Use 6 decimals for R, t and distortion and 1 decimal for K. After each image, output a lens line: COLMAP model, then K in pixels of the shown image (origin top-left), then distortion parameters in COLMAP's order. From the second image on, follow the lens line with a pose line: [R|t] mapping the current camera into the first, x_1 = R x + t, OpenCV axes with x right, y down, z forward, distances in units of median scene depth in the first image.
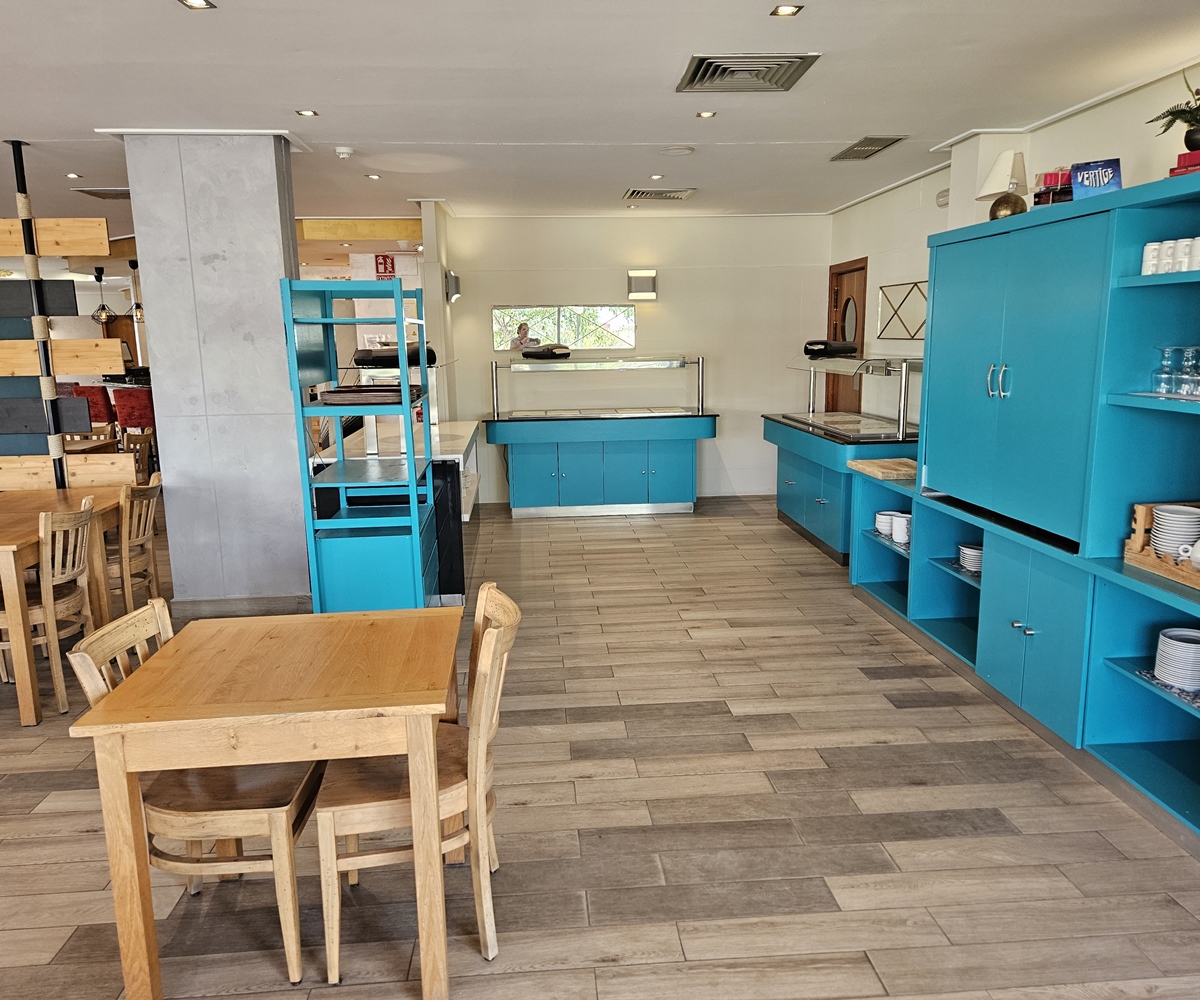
lens RADIAL K [[892.8, 0, 596.2], [0, 892.8, 496.2], [0, 0, 1]] dist [0.085503, -0.077151]
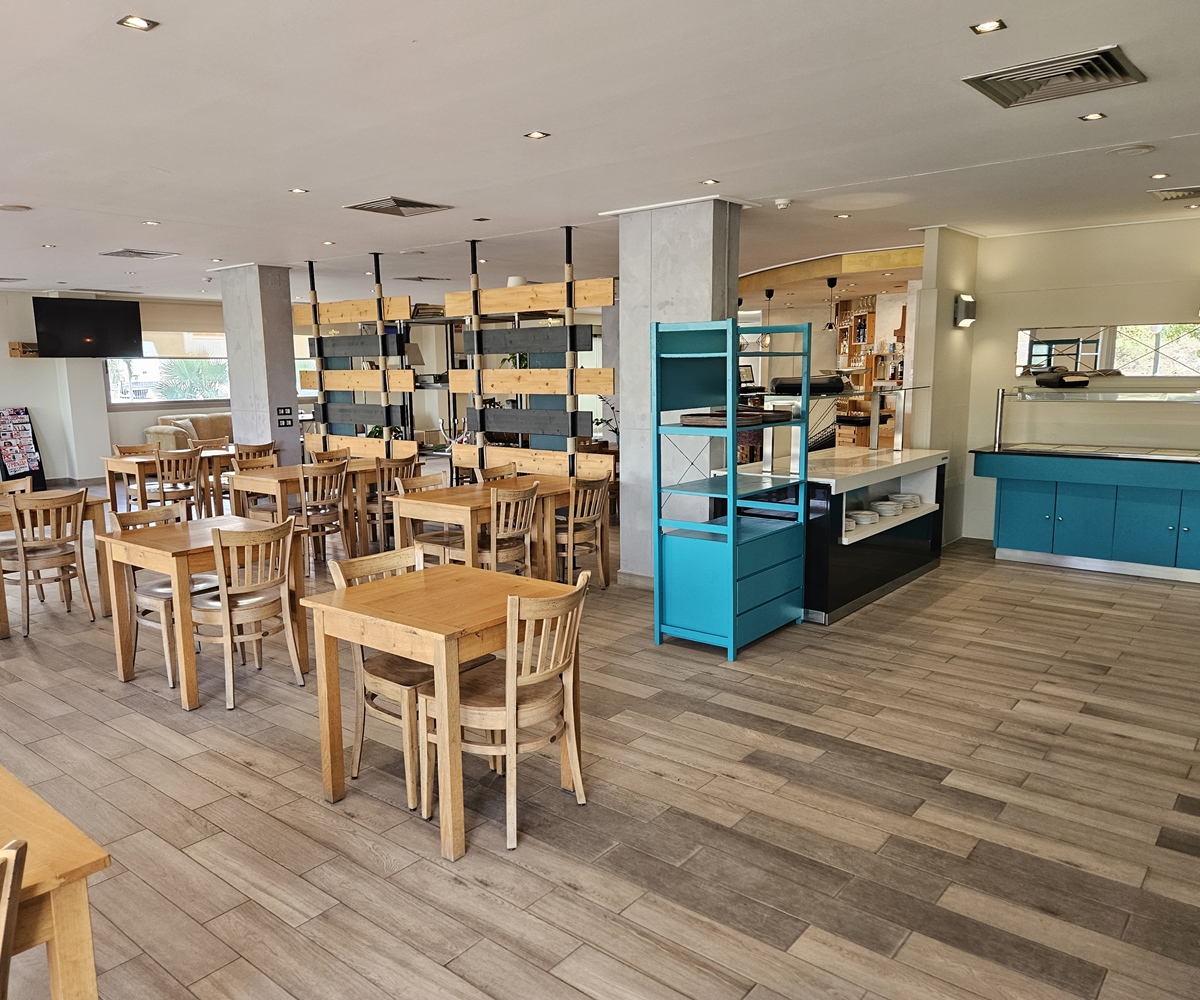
lens RADIAL K [[892.0, 0, 589.2], [0, 892.0, 502.4], [0, 0, 1]] dist [0.088391, -0.085178]
pose [[0.717092, 0.114939, -0.687436, 0.395231], [-0.124457, 0.991573, 0.035965, -0.023741], [0.685777, 0.059766, 0.725354, 0.049954]]
